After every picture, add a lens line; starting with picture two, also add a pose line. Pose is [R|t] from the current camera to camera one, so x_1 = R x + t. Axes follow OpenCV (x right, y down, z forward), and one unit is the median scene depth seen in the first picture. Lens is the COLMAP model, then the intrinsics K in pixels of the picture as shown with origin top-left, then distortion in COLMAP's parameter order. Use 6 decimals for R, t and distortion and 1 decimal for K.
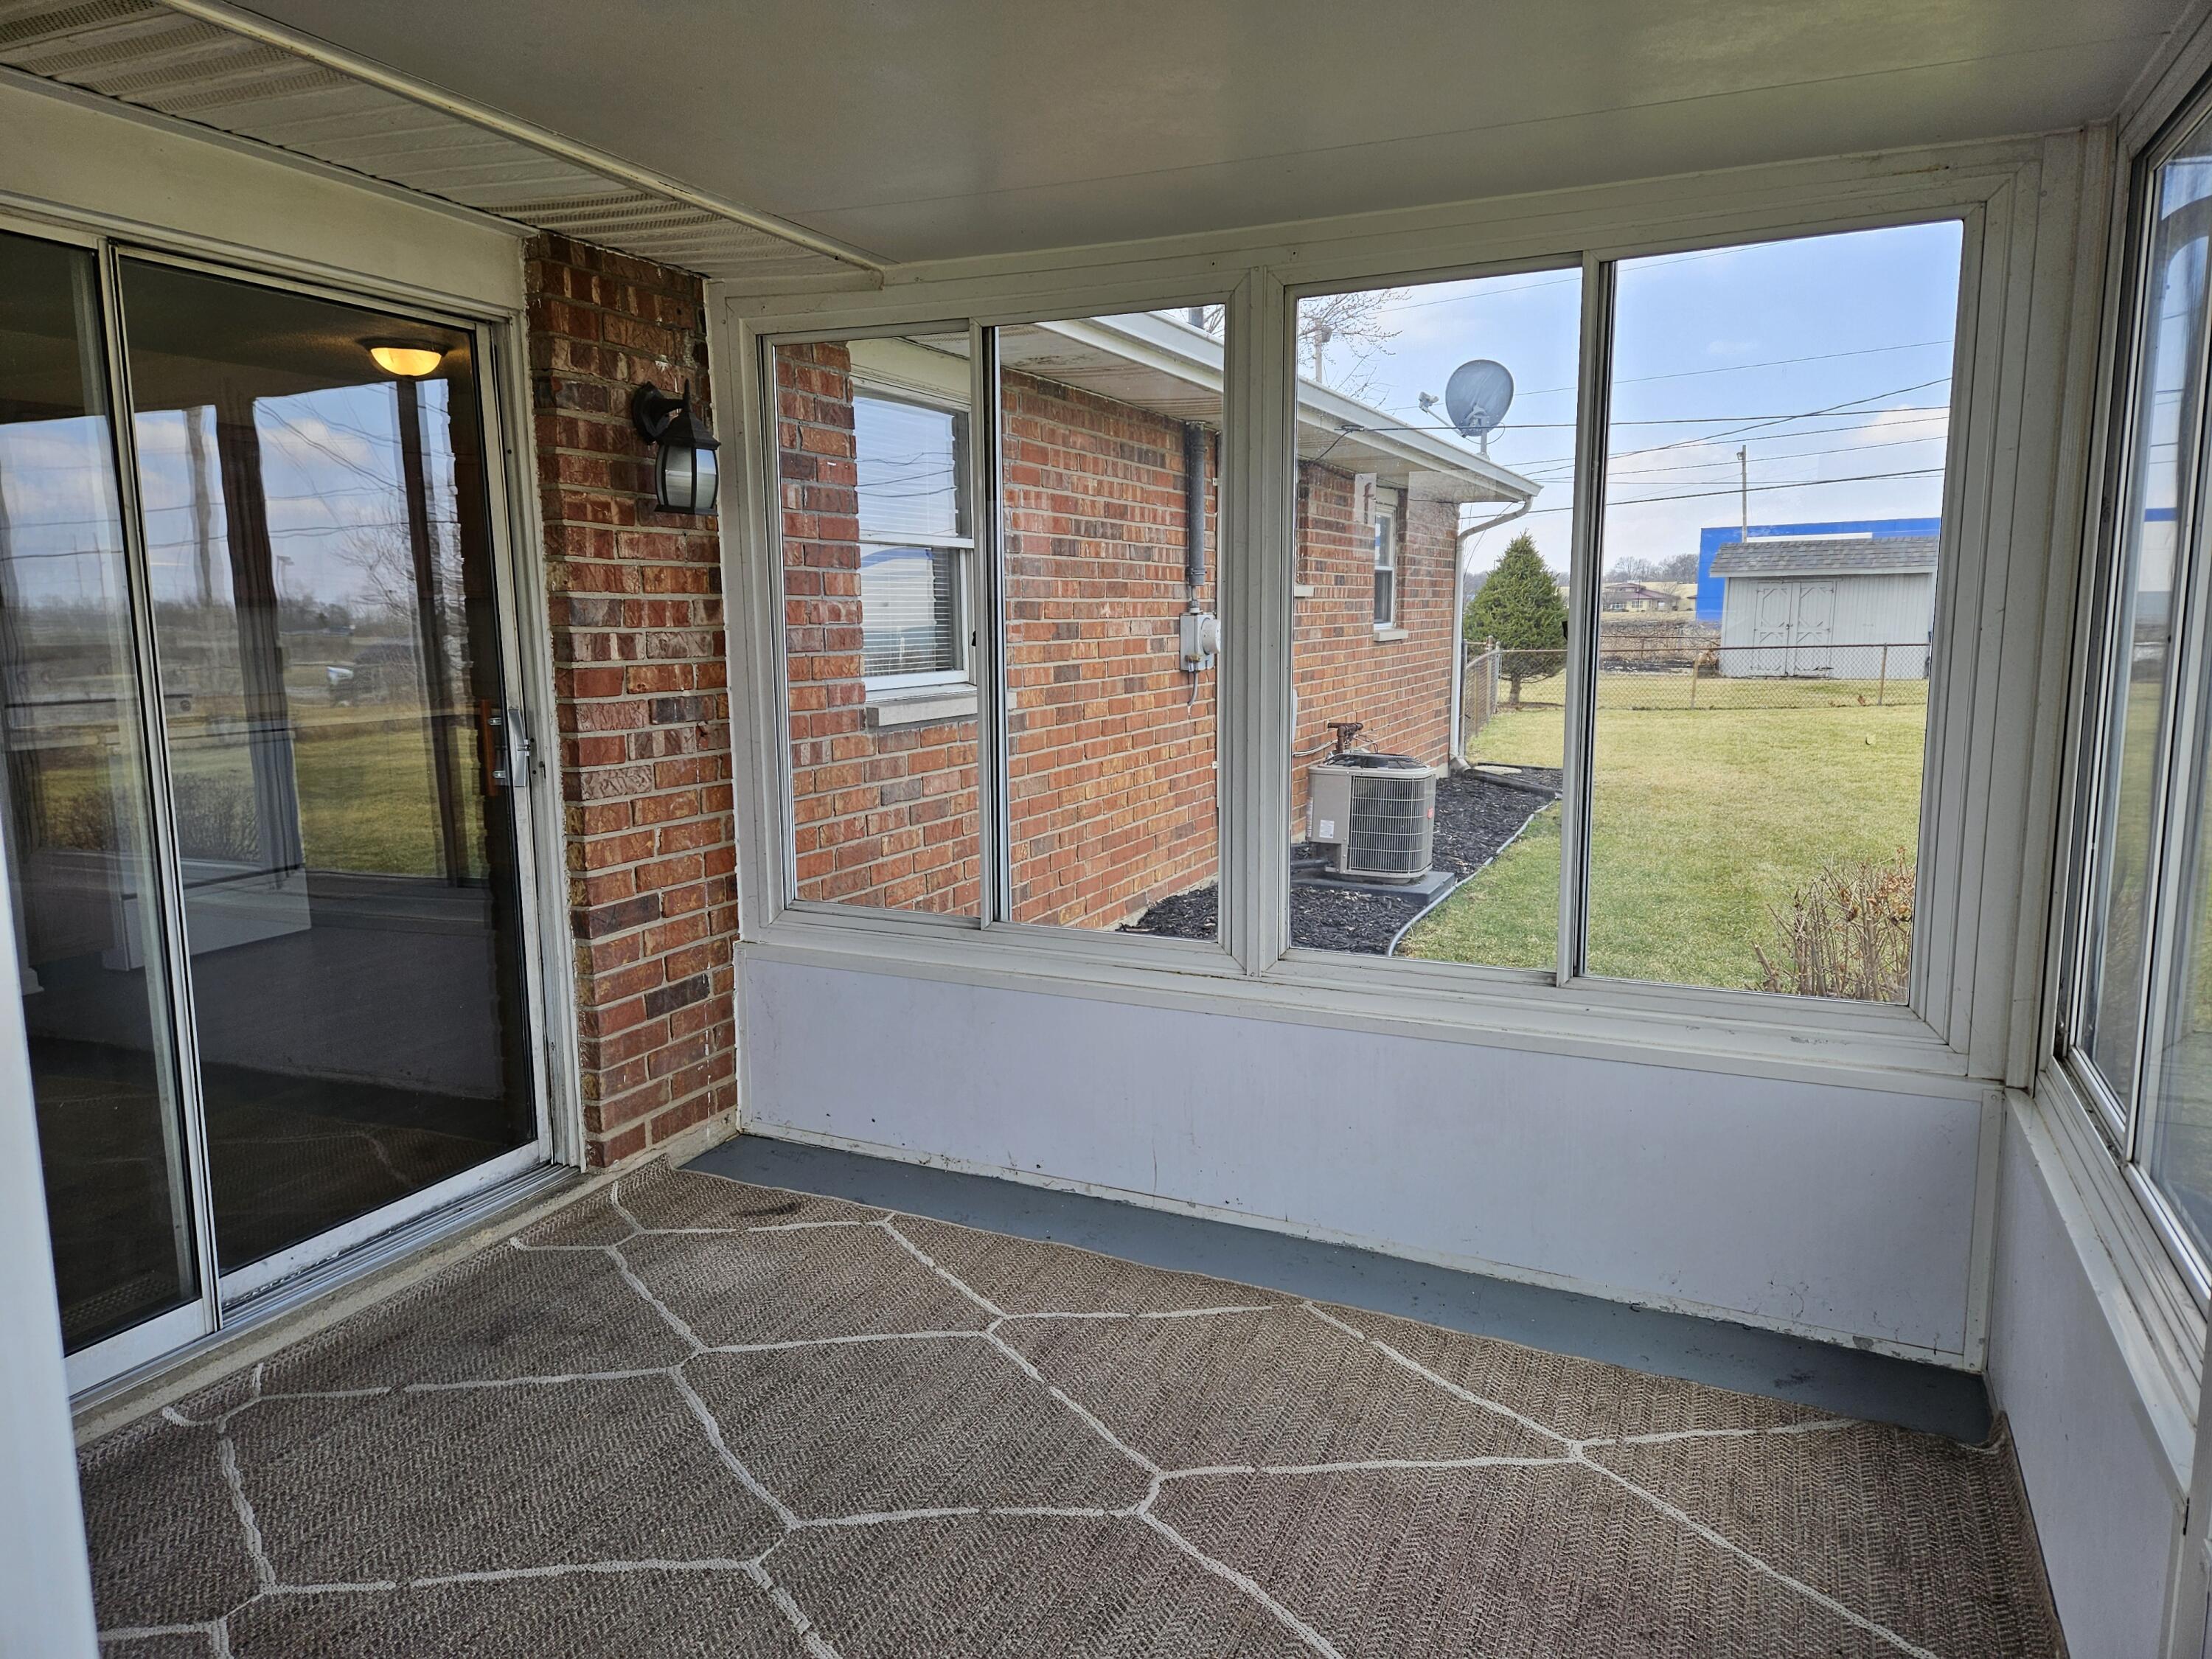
lens RADIAL K [[1476.5, 0, 1086.0], [0, 1476.5, 828.0], [0, 0, 1]] dist [0.099714, -0.095751]
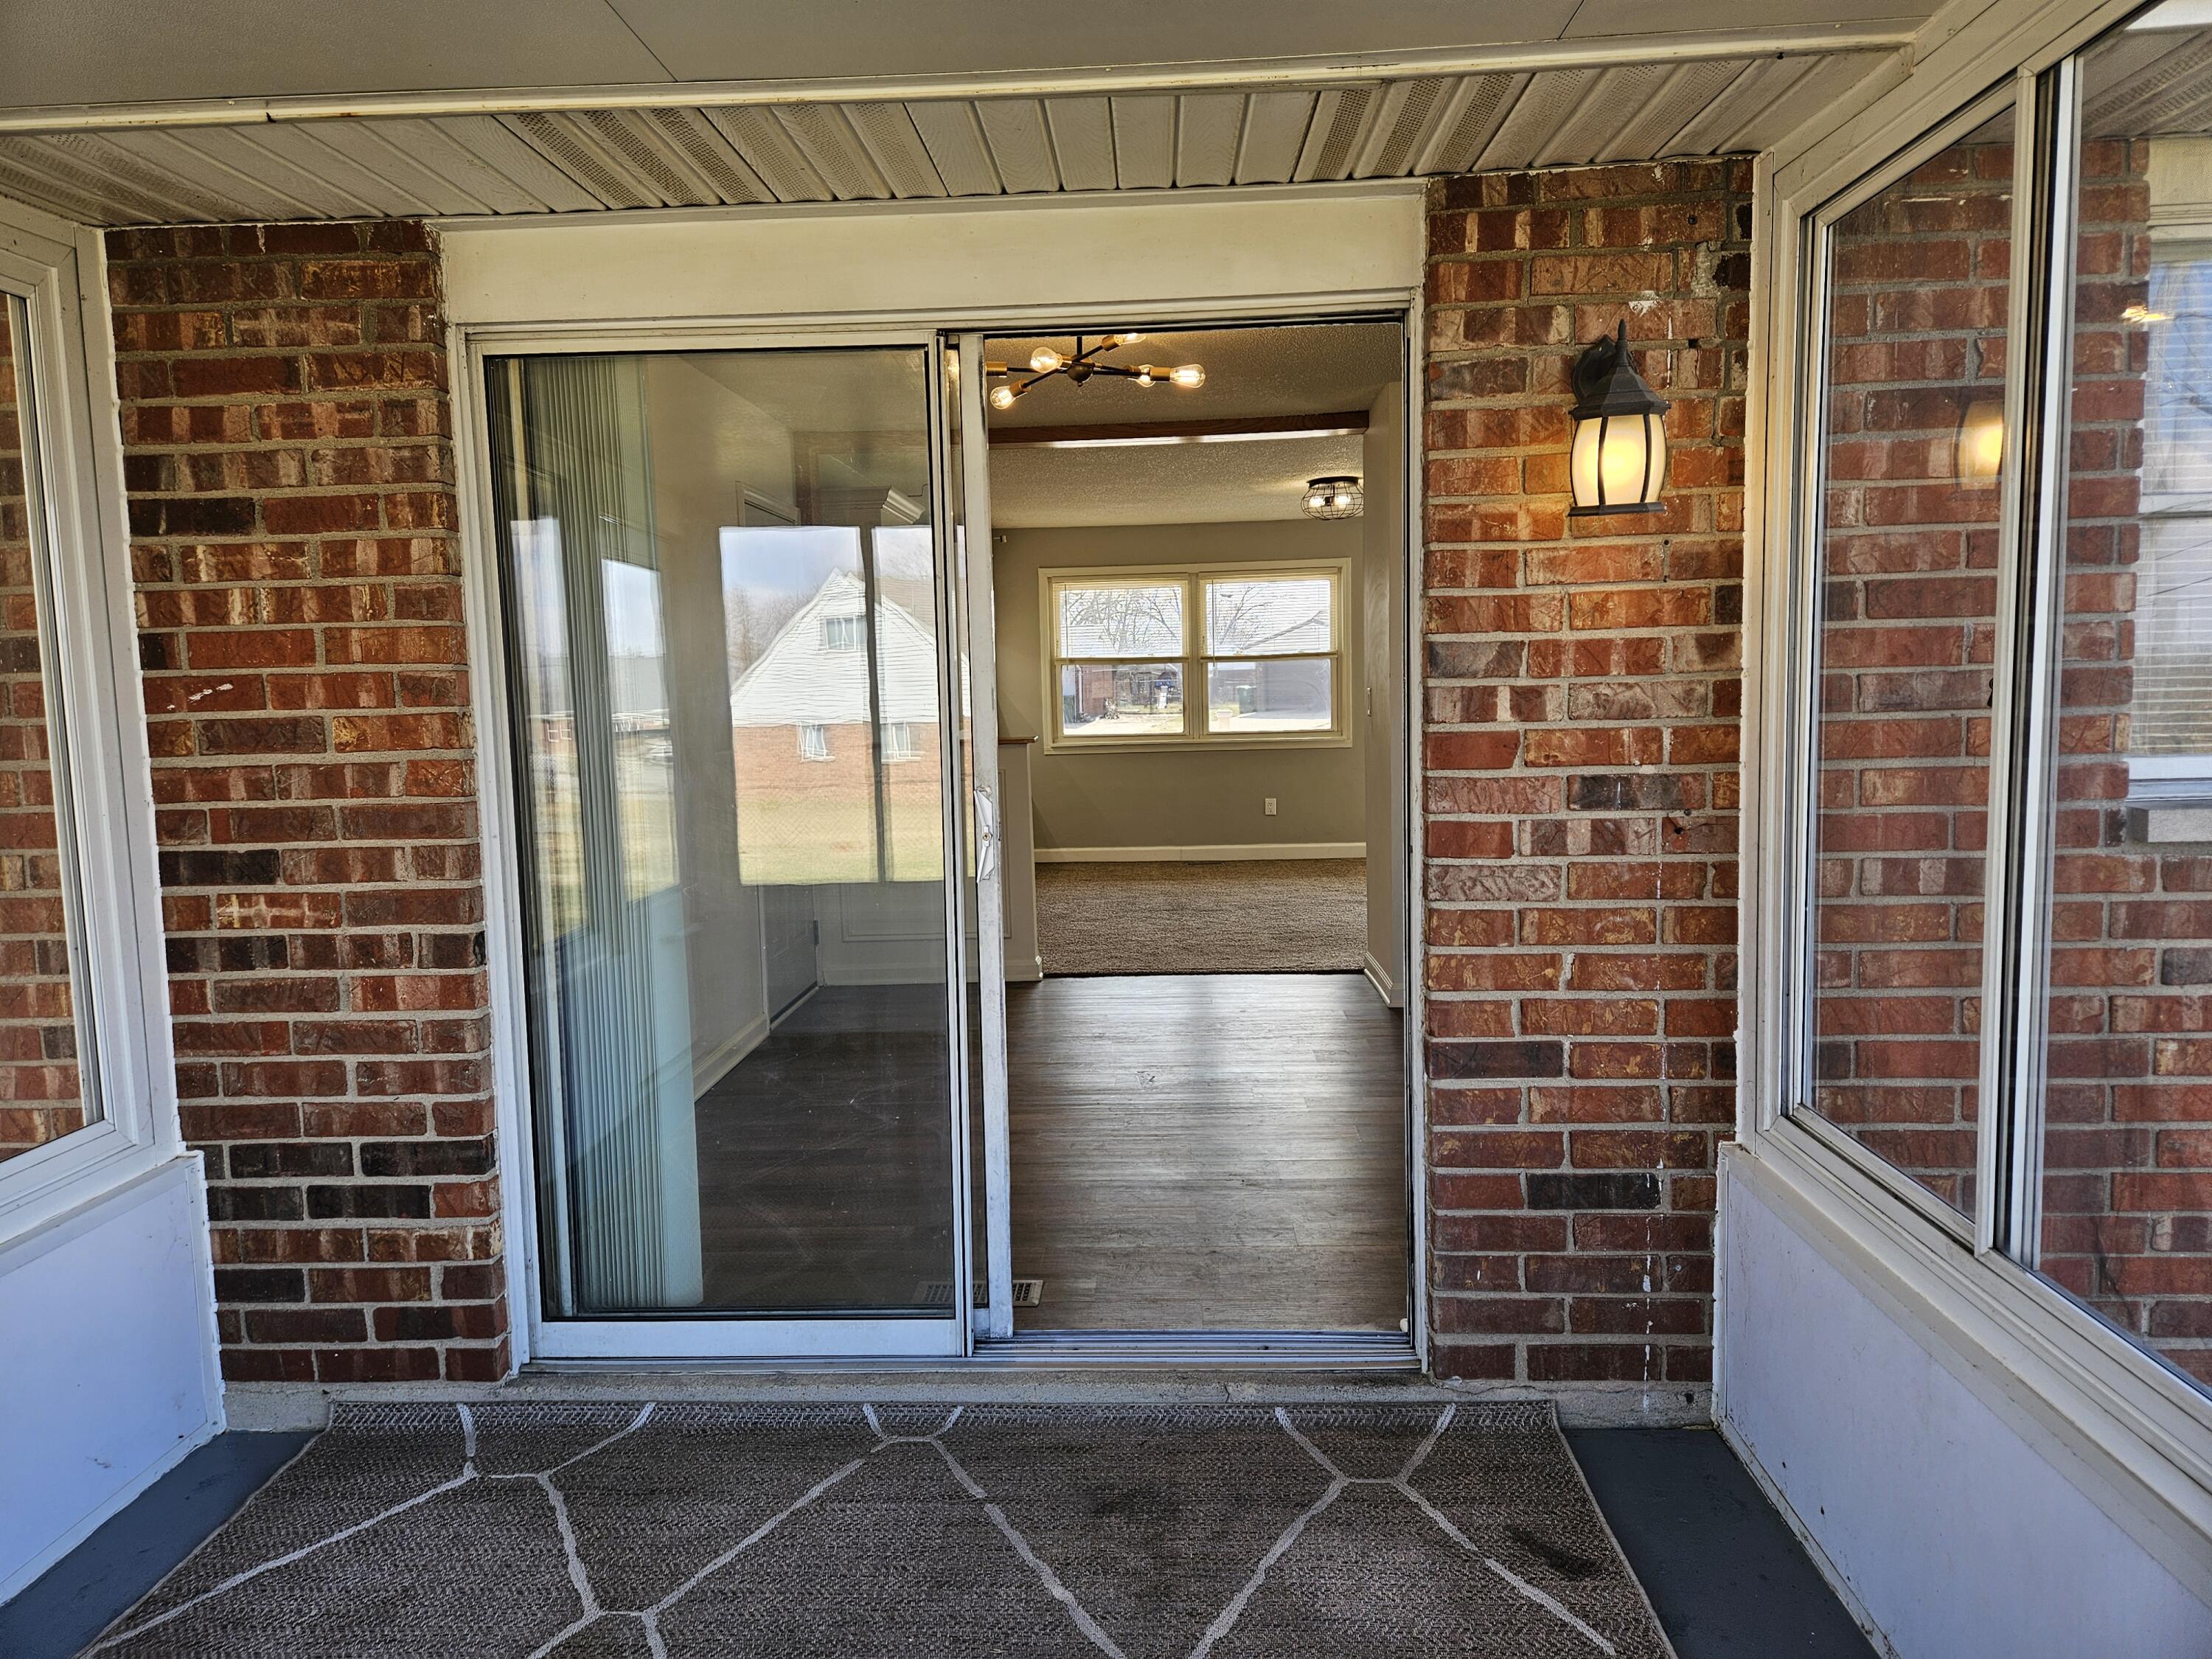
lens RADIAL K [[1476.5, 0, 1086.0], [0, 1476.5, 828.0], [0, 0, 1]] dist [0.099714, -0.095751]
pose [[0.371087, 0.088294, -0.924391, 0.289349], [-0.112467, 0.992415, 0.049643, -0.069642], [0.921762, 0.085541, 0.378202, 0.502497]]
